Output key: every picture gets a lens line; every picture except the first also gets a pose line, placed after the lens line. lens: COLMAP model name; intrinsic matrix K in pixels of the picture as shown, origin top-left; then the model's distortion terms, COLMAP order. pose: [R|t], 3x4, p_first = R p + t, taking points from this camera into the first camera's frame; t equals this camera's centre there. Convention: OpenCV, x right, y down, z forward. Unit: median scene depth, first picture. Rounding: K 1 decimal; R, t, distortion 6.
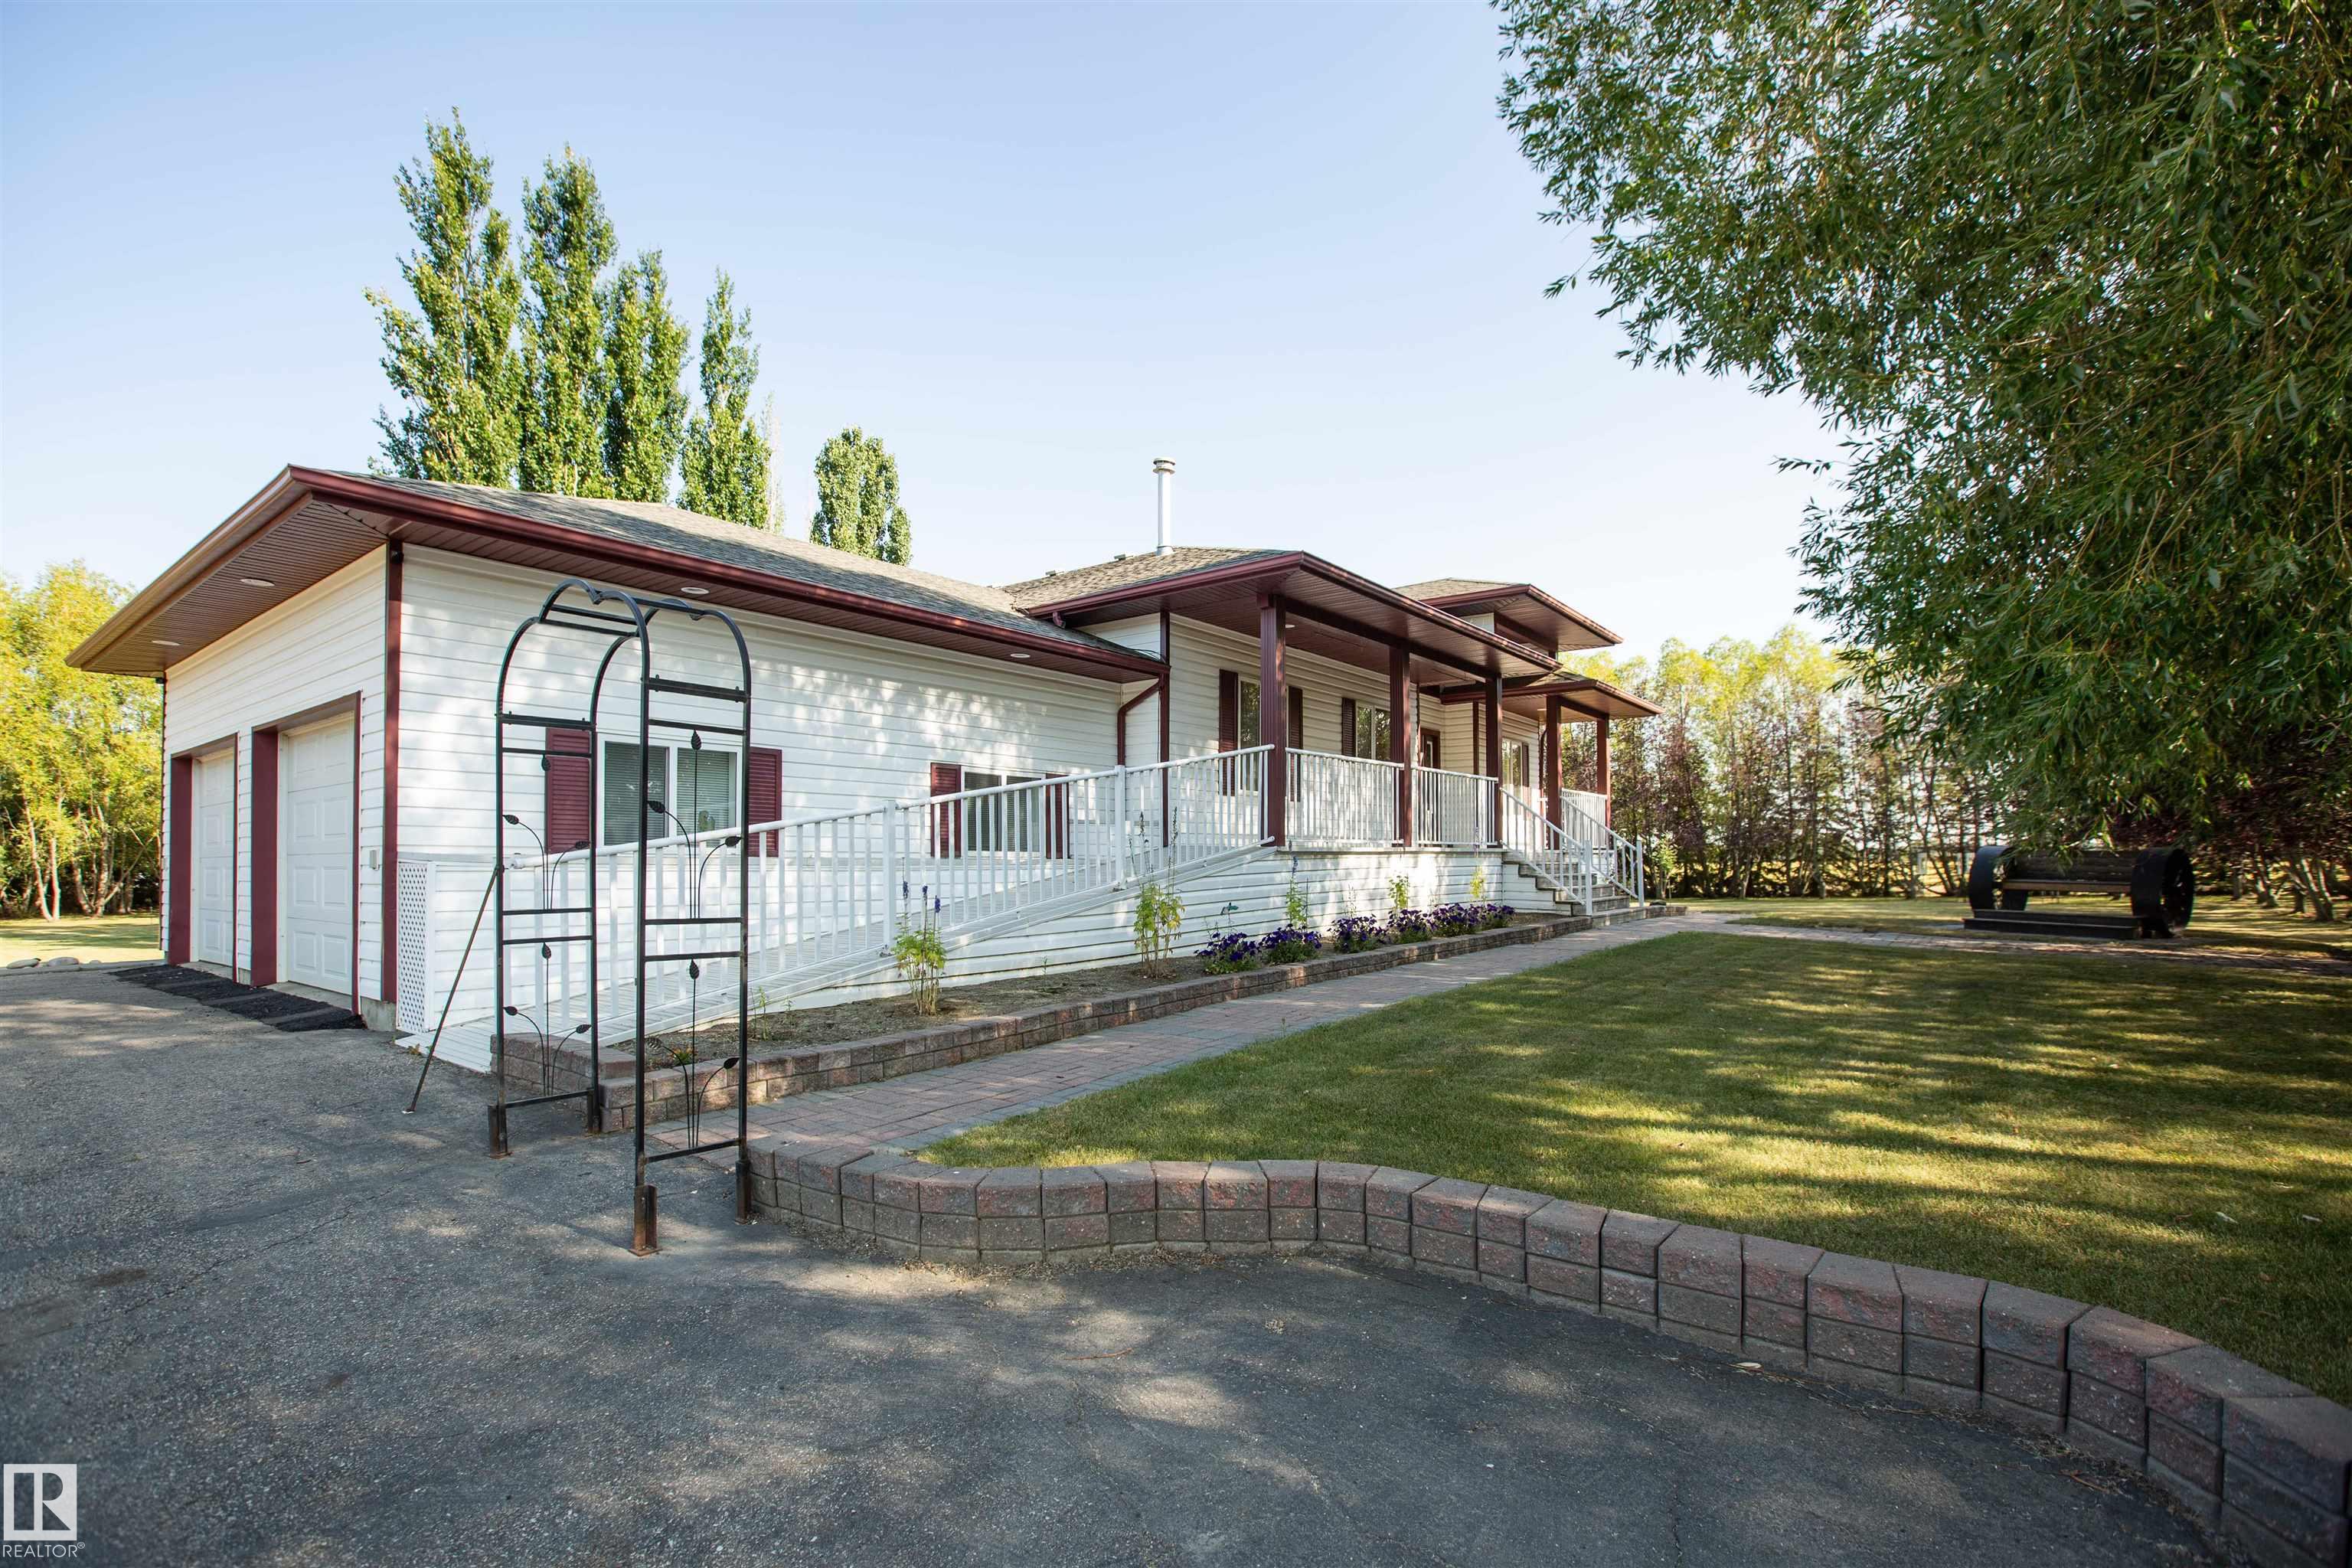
lens RADIAL K [[1073.4, 0, 1176.0], [0, 1073.4, 784.0], [0, 0, 1]] dist [-0.048968, 0.026086]
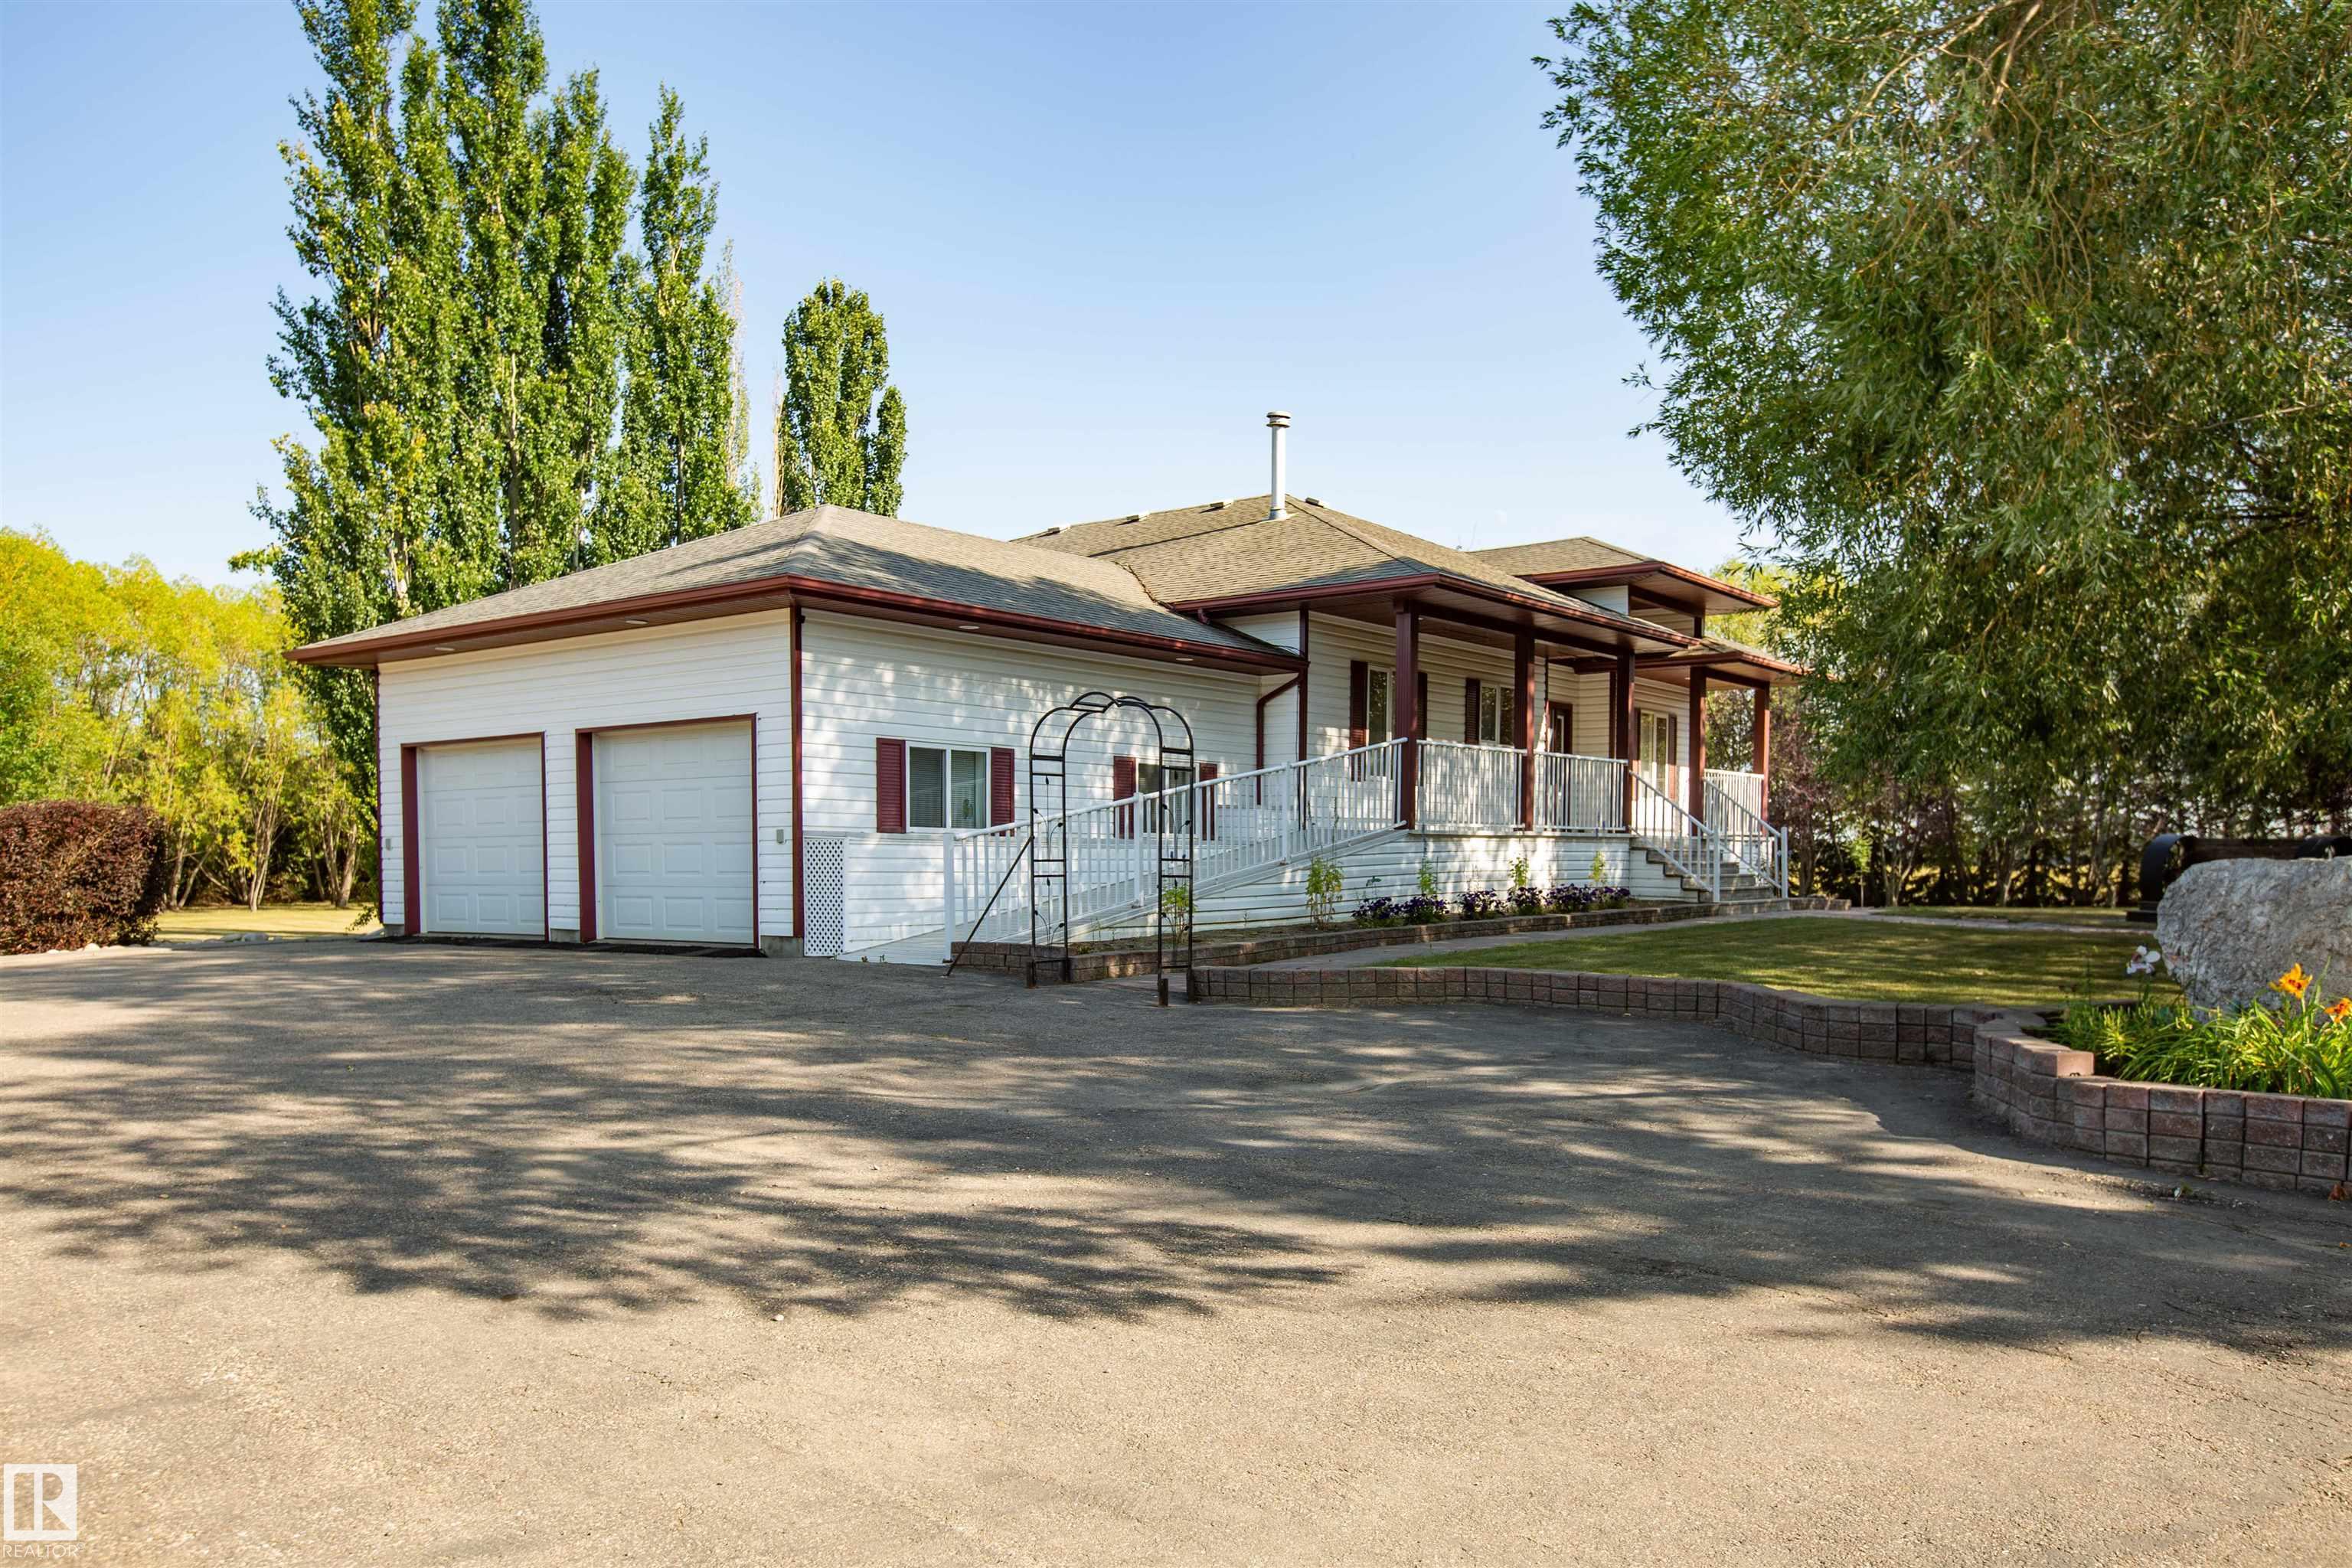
lens RADIAL K [[1810.4, 0, 1162.2], [0, 1810.4, 887.5], [0, 0, 1]] dist [-0.004697, -0.001045]
pose [[0.999992, 0.003945, -0.000569, -0.131068], [-0.003881, 0.996199, 0.087020, -0.036335], [0.000910, -0.087017, 0.996206, -0.719294]]
